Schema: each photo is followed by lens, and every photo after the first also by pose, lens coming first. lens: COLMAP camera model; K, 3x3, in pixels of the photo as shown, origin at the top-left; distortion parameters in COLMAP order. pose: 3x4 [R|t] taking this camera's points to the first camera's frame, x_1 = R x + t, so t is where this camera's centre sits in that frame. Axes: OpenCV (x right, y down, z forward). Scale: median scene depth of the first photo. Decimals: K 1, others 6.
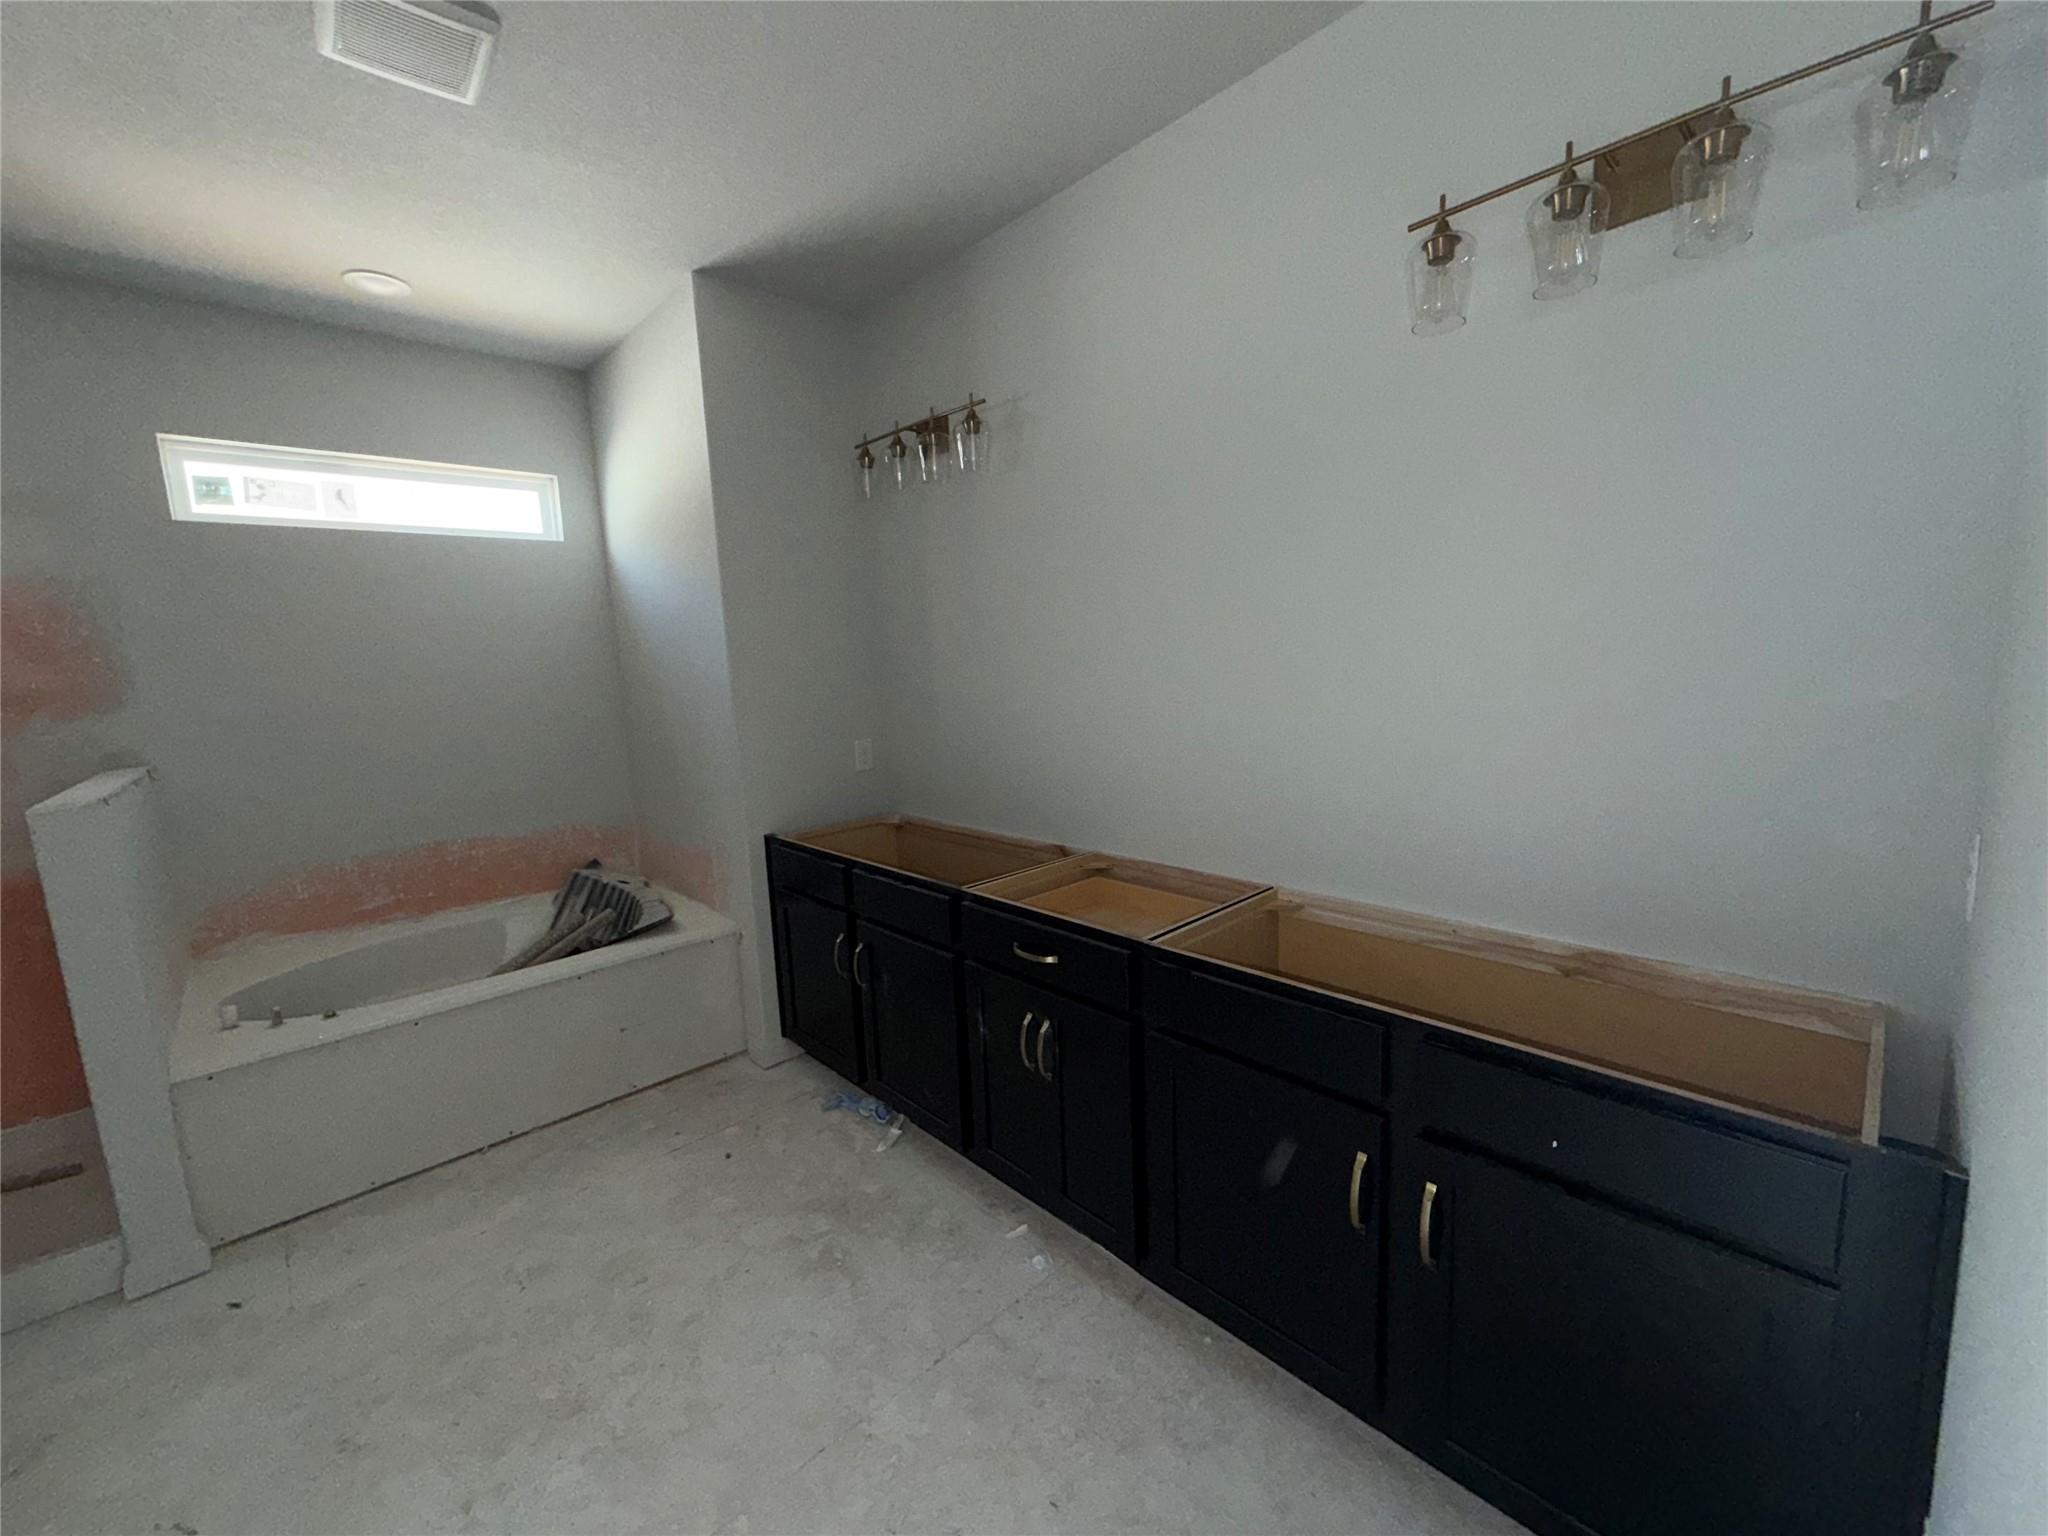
lens RADIAL K [[817.3, 0, 1033.1], [0, 817.3, 772.6], [0, 0, 1]] dist [0.000159, 0.001669]
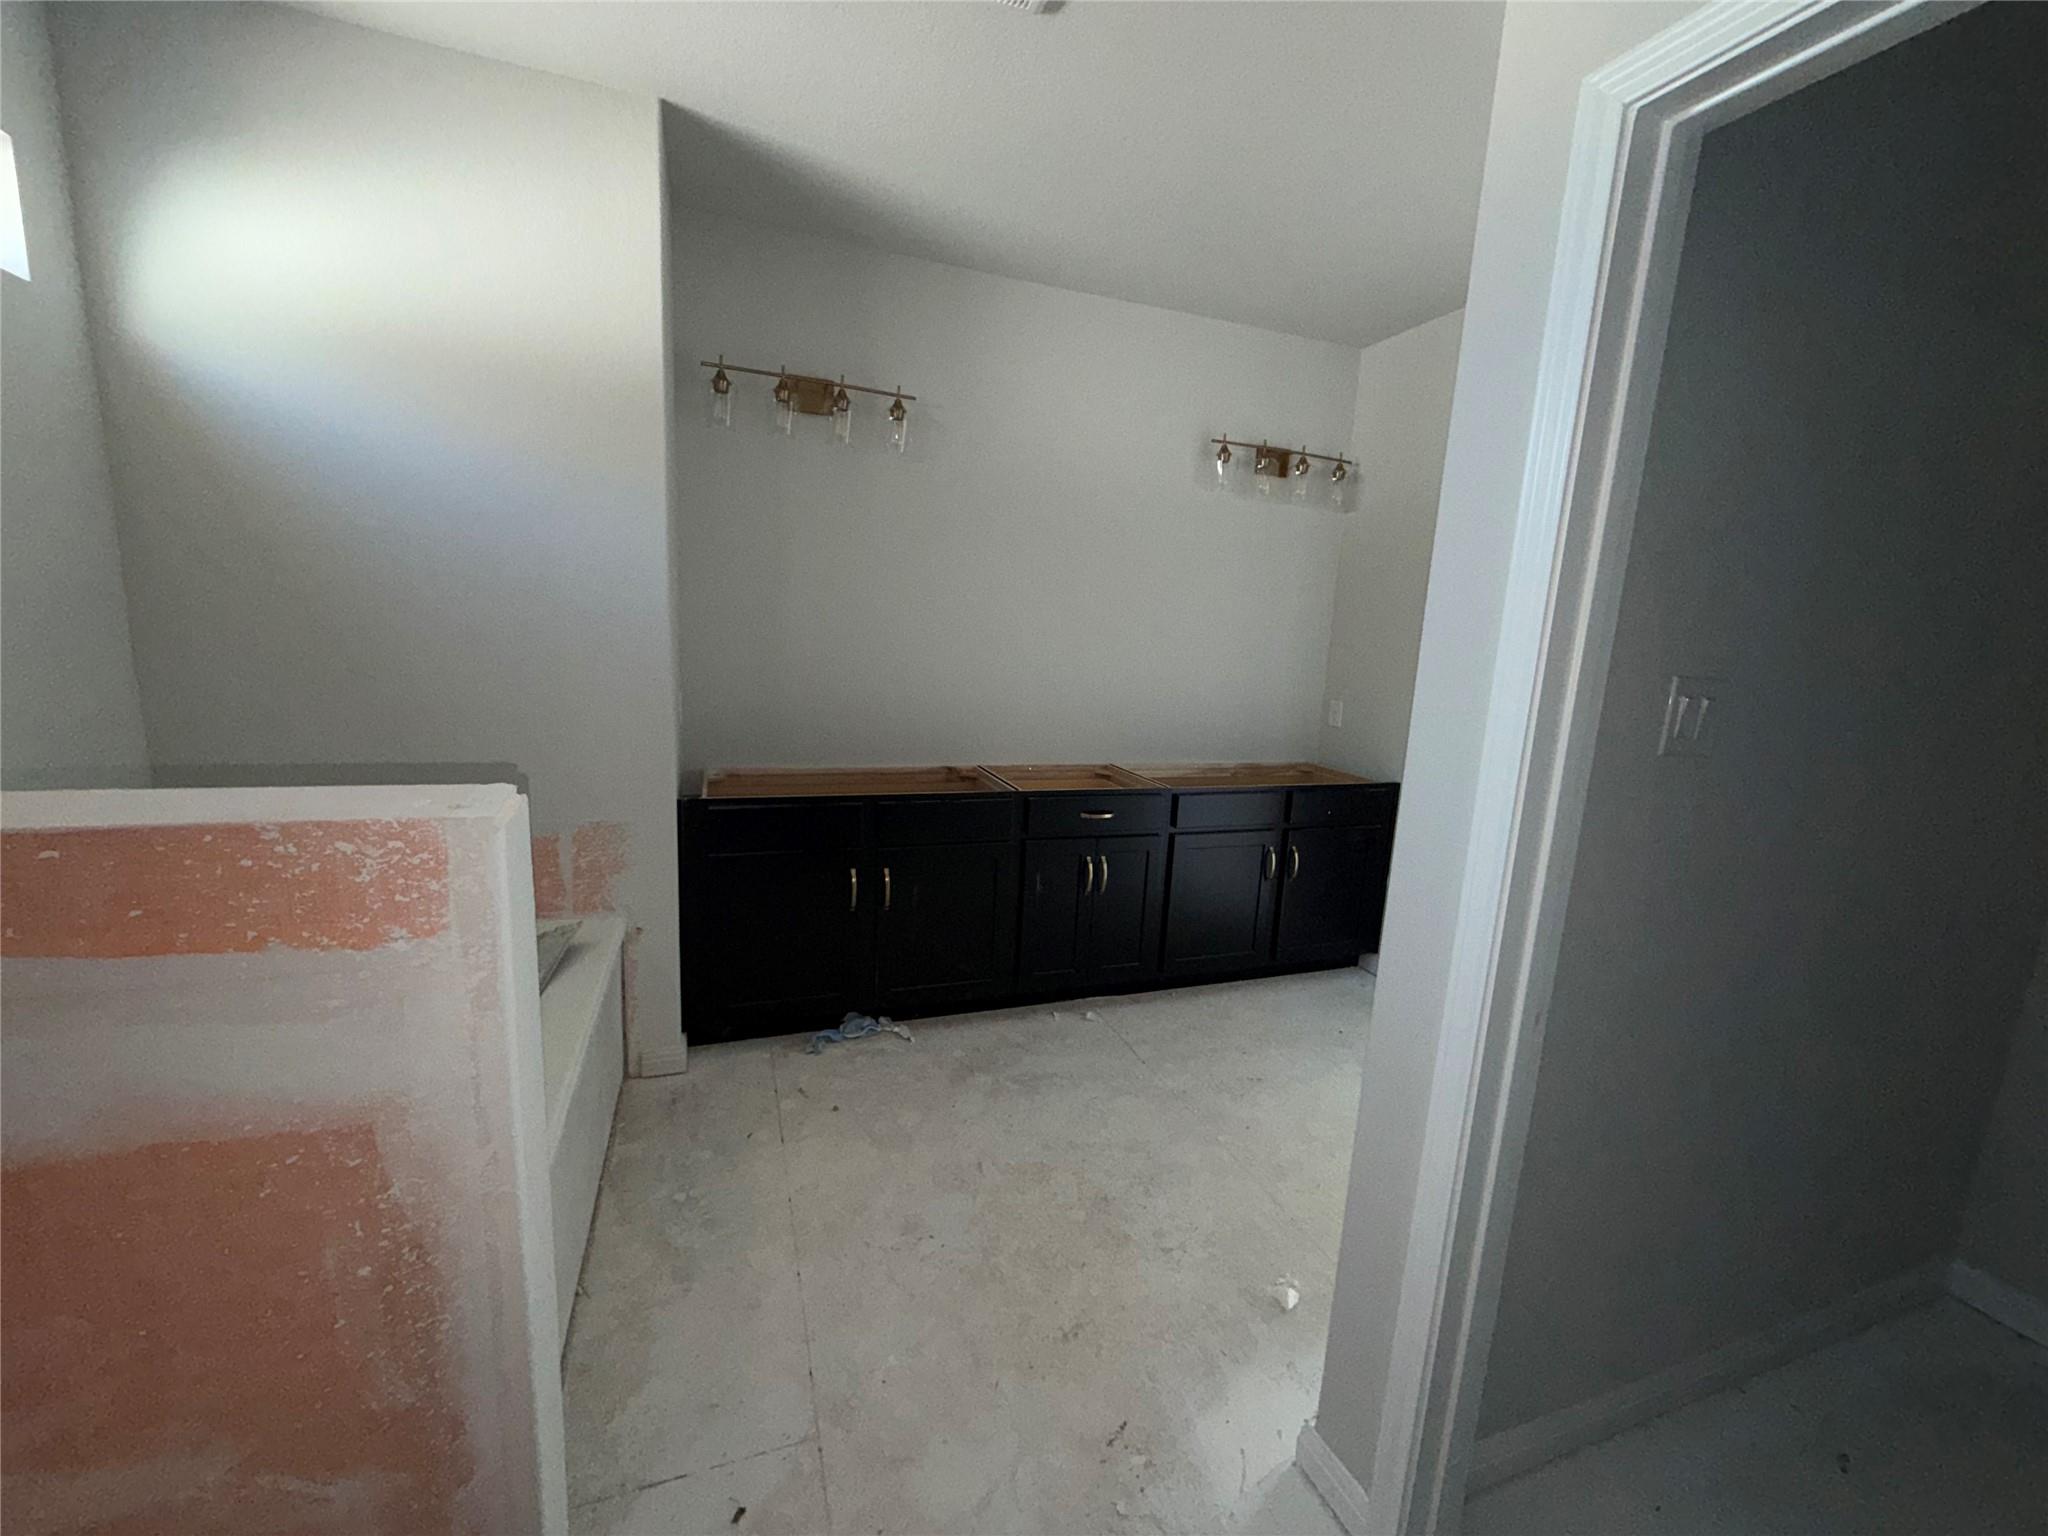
lens RADIAL K [[817.3, 0, 1025.1], [0, 817.3, 762.3], [0, 0, 1]] dist [0.000159, 0.001669]
pose [[0.394341, -0.092961, 0.914250, -1.389627], [0.063790, 0.995240, 0.073682, -0.002880], [-0.916748, 0.029264, 0.398393, 0.473855]]
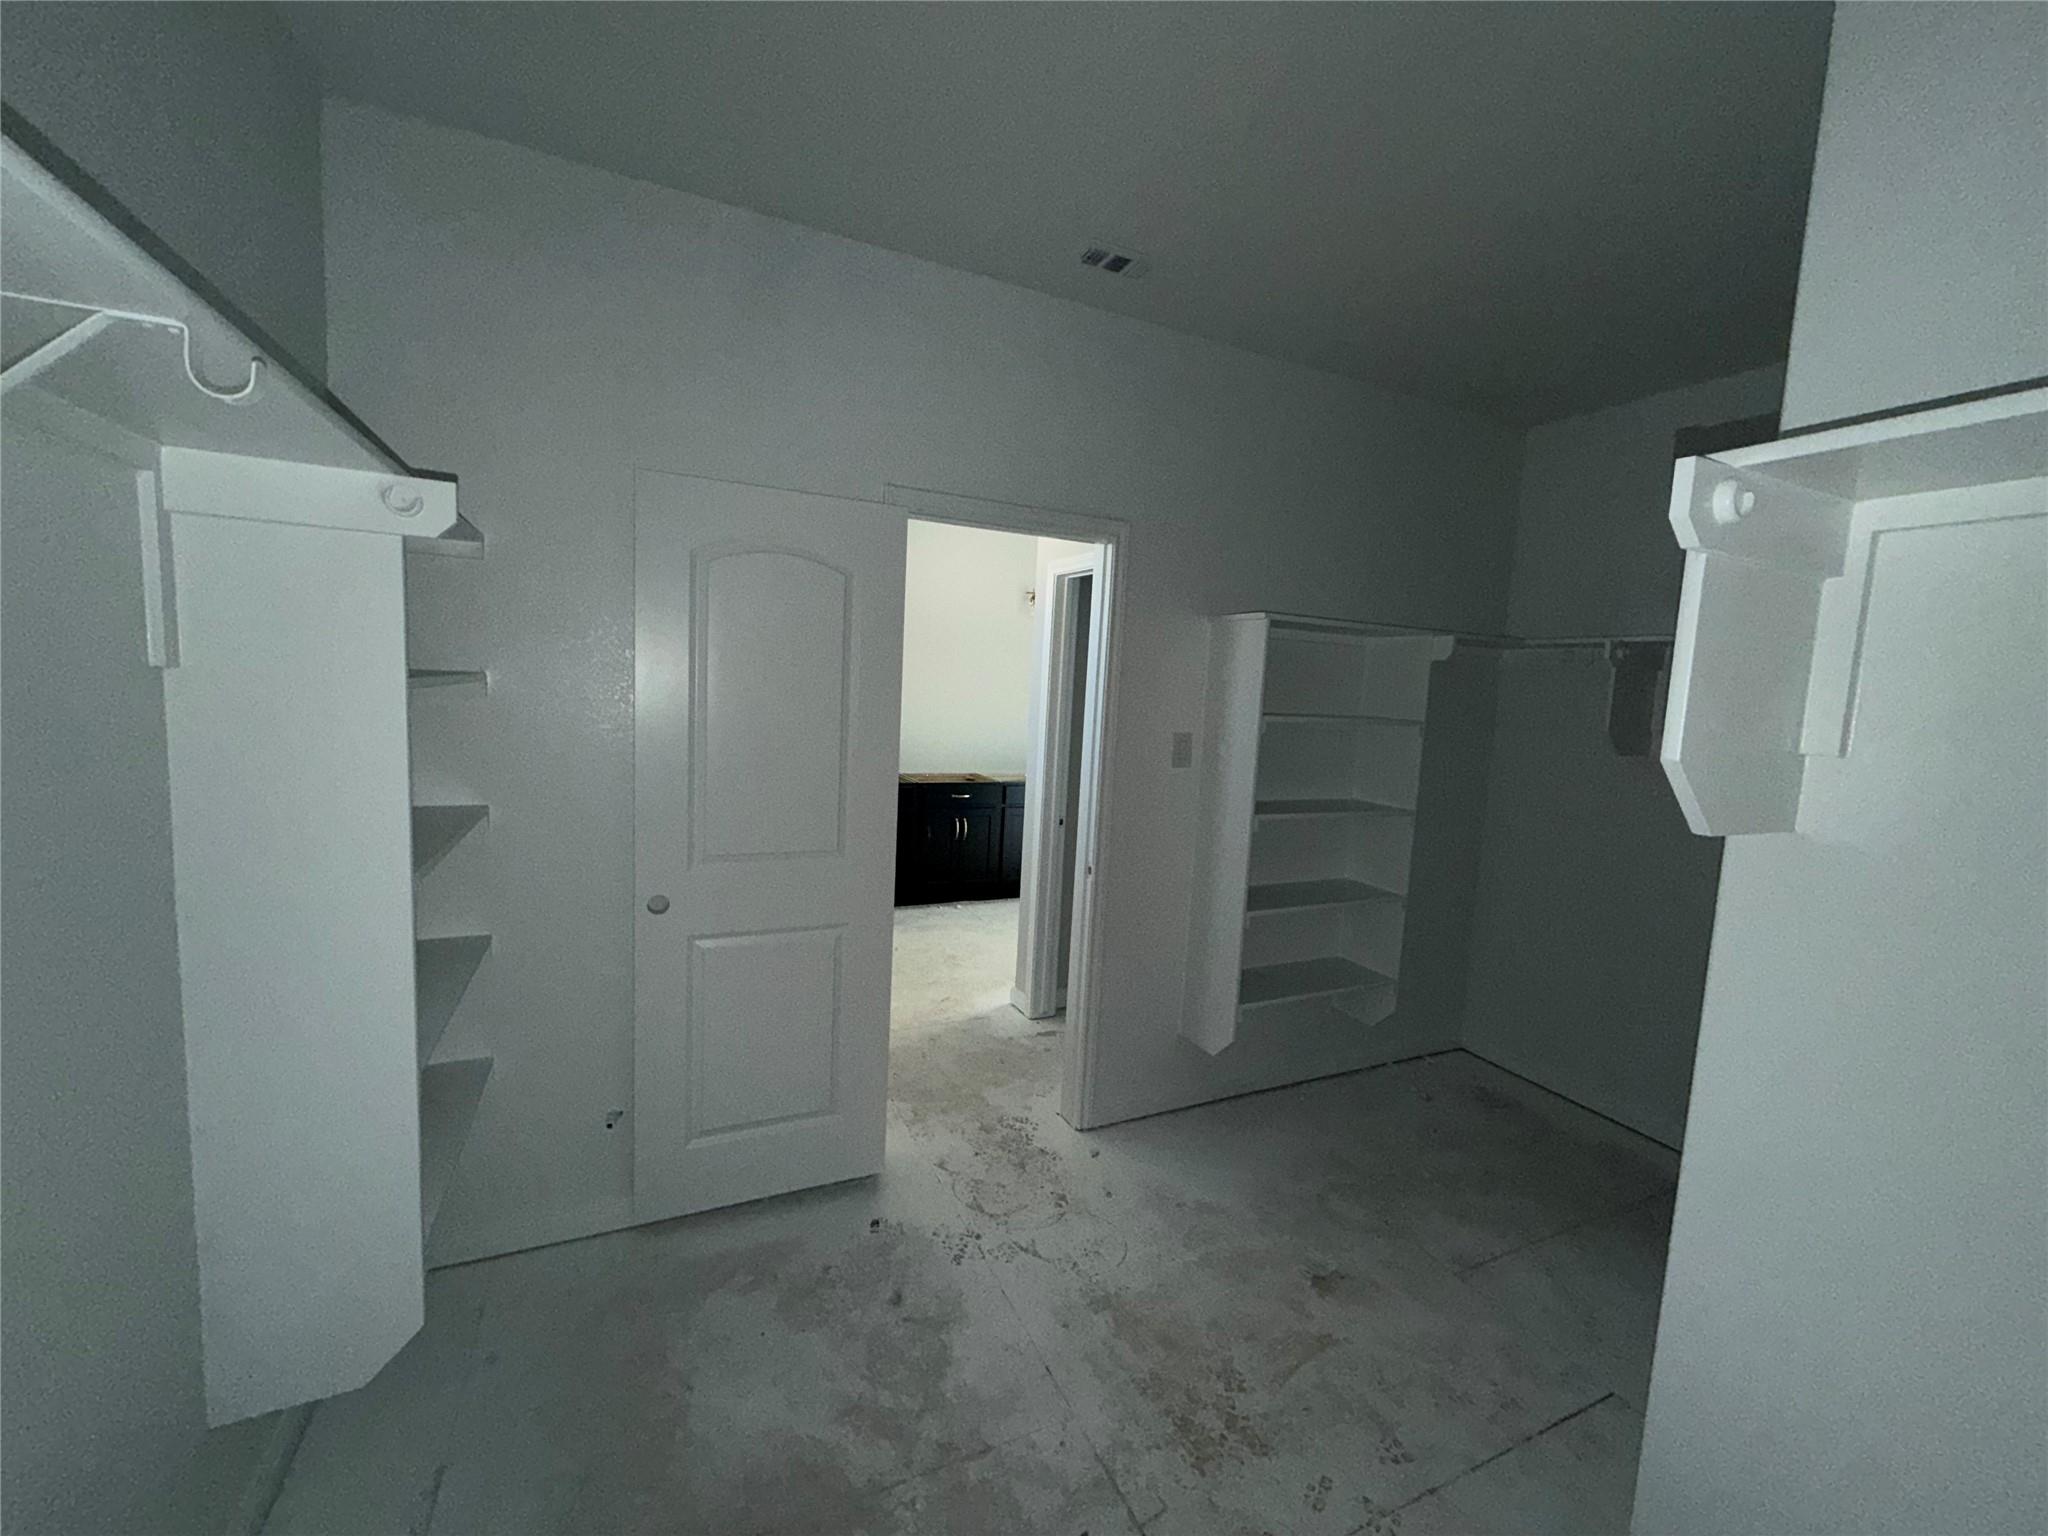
lens RADIAL K [[817.3, 0, 1025.1], [0, 817.3, 768.7], [0, 0, 1]] dist [0.000159, 0.001669]
pose [[0.310719, -0.040047, 0.949658, -2.528270], [0.078637, 0.996770, 0.016304, 0.091485], [-0.947243, 0.069613, 0.312865, -0.124181]]
